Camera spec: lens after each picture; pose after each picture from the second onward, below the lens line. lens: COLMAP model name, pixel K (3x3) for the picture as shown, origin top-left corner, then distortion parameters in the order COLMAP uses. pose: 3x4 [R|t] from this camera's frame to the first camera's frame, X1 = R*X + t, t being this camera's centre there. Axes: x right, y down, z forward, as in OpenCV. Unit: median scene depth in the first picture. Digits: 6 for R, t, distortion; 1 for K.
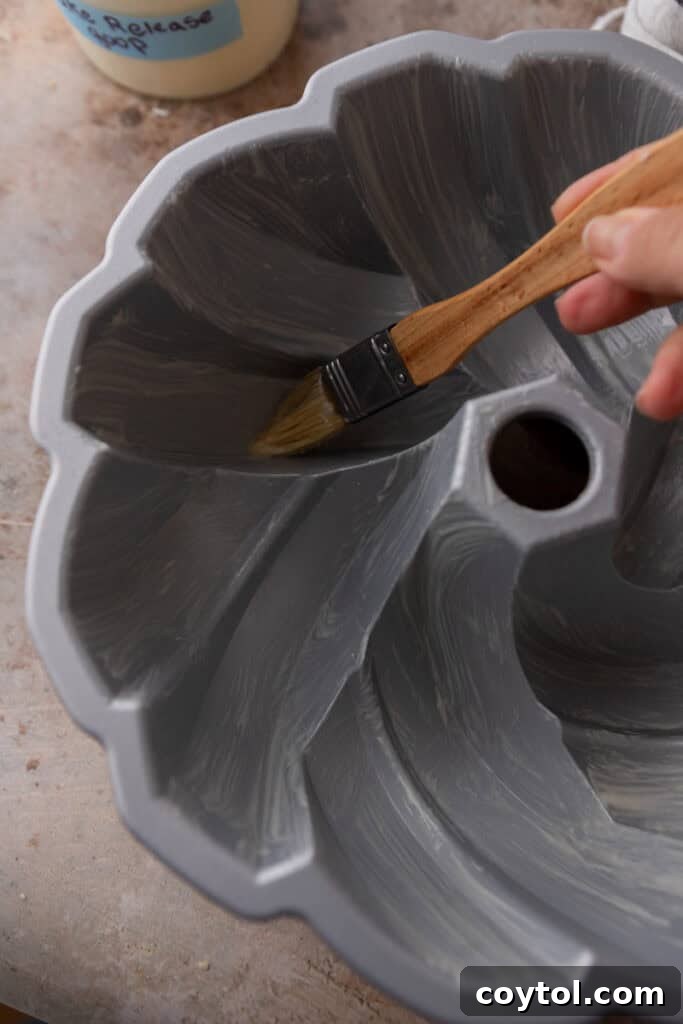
lens RADIAL K [[1172.0, 0, 341.5], [0, 1172.0, 512.0], [0, 0, 1]] dist [0.018235, 0.020009]
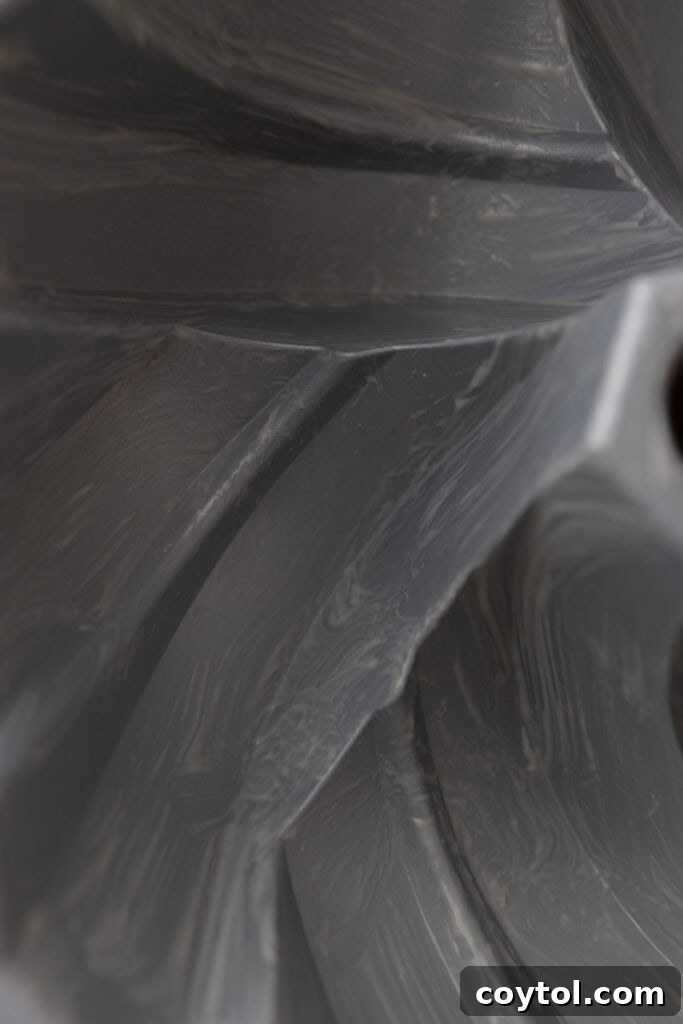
lens RADIAL K [[1512.4, 0, 342.5], [0, 1512.4, 477.9], [0, 0, 1]] dist [-0.005729, -0.028910]
pose [[0.994110, 0.096017, -0.050269, 0.017264], [-0.086363, 0.982024, 0.167838, -0.097766], [0.065481, -0.162508, 0.984532, 0.280103]]
